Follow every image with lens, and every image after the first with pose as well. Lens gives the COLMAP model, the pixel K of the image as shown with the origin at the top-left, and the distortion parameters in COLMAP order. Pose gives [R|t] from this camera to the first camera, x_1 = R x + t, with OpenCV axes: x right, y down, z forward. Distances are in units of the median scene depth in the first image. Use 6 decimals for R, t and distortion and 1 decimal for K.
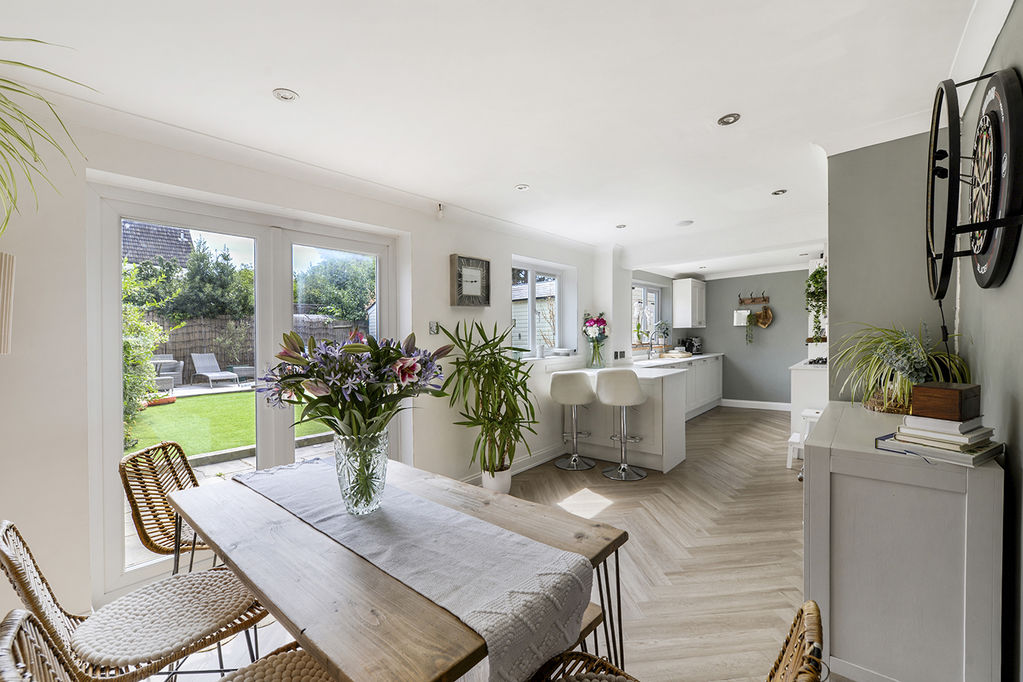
lens RADIAL K [[416.9, 0, 506.9], [0, 416.9, 372.5], [0, 0, 1]] dist [-0.001063, -0.000209]
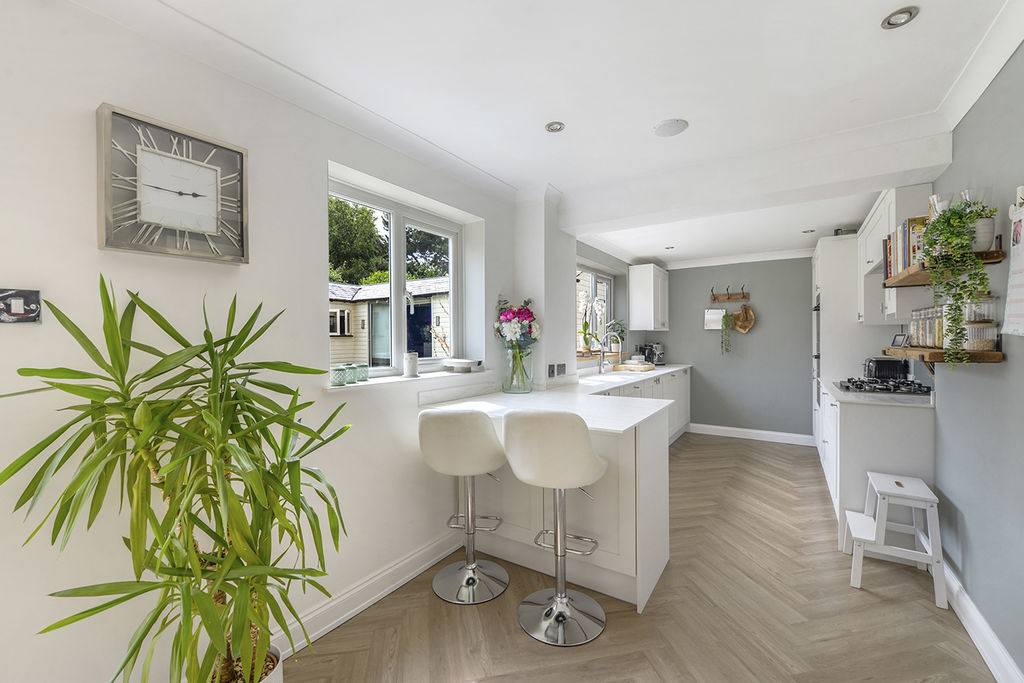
lens RADIAL K [[417.3, 0, 509.8], [0, 417.3, 342.3], [0, 0, 1]] dist [-0.001063, -0.000209]
pose [[0.991038, 0.020841, 0.131947, 0.125654], [-0.010788, 0.997015, -0.076447, -0.036784], [-0.133146, 0.074338, 0.988305, 0.418982]]
